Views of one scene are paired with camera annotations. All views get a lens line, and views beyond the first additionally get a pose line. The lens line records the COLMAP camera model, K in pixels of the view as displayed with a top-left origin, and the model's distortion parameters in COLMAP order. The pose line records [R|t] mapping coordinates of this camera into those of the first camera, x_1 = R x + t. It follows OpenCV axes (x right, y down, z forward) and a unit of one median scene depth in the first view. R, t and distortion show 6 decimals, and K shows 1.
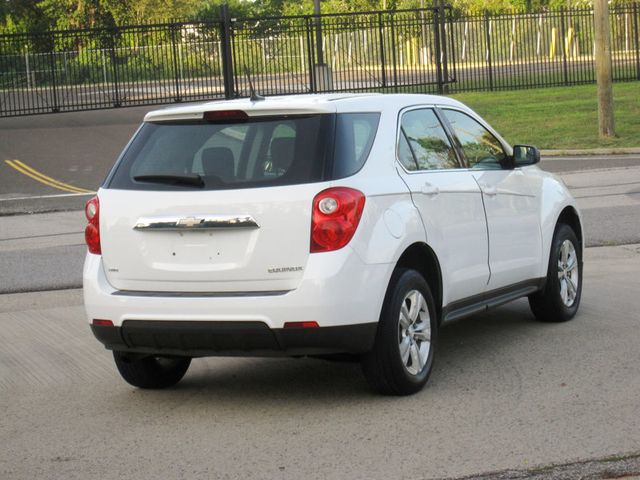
lens RADIAL K [[1785.6, 0, 320.0], [0, 1785.6, 240.0], [0, 0, 1]] dist [-0.026716, 0.036153]
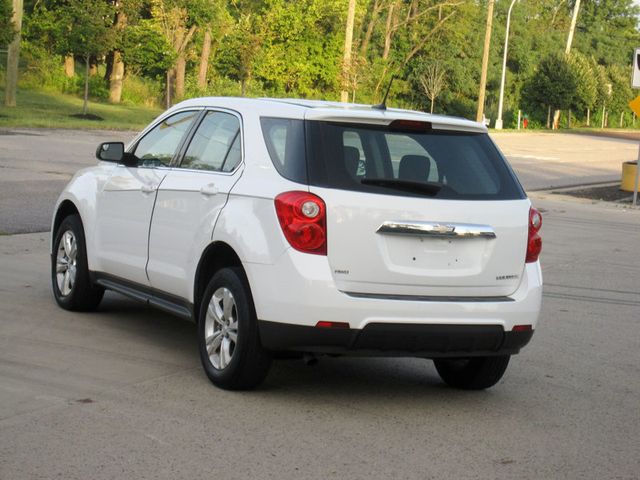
lens RADIAL K [[1819.9, 0, 320.0], [0, 1819.9, 240.0], [0, 0, 1]] dist [-0.012851, 0.051092]
pose [[0.616106, 0.035047, 0.786883, -0.924854], [-0.048274, 0.998812, -0.006689, 0.006595], [-0.786183, -0.033865, 0.617065, 0.389876]]
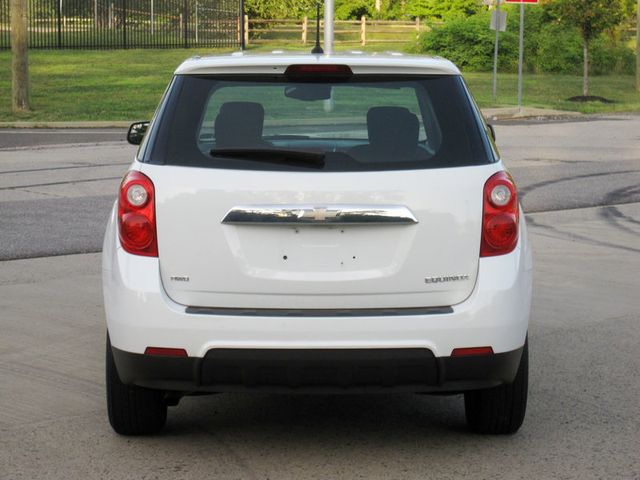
lens RADIAL K [[1785.6, 0, 320.0], [0, 1785.6, 240.0], [0, 0, 1]] dist [-0.026716, 0.036153]
pose [[0.894988, 0.004781, 0.446064, -0.389557], [-0.011186, 0.999869, 0.011727, -0.007949], [-0.445949, -0.015485, 0.894924, 0.332272]]
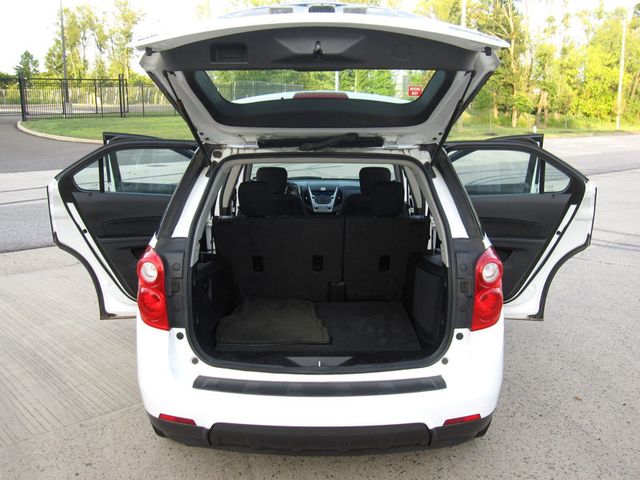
lens RADIAL K [[624.0, 0, 320.0], [0, 624.0, 240.0], [0, 0, 1]] dist [-0.073199, 0.021694]
pose [[0.903876, -0.035202, 0.426345, -0.178355], [-0.011347, 0.994285, 0.106150, -0.060644], [-0.427645, -0.100784, 0.898311, 0.745762]]
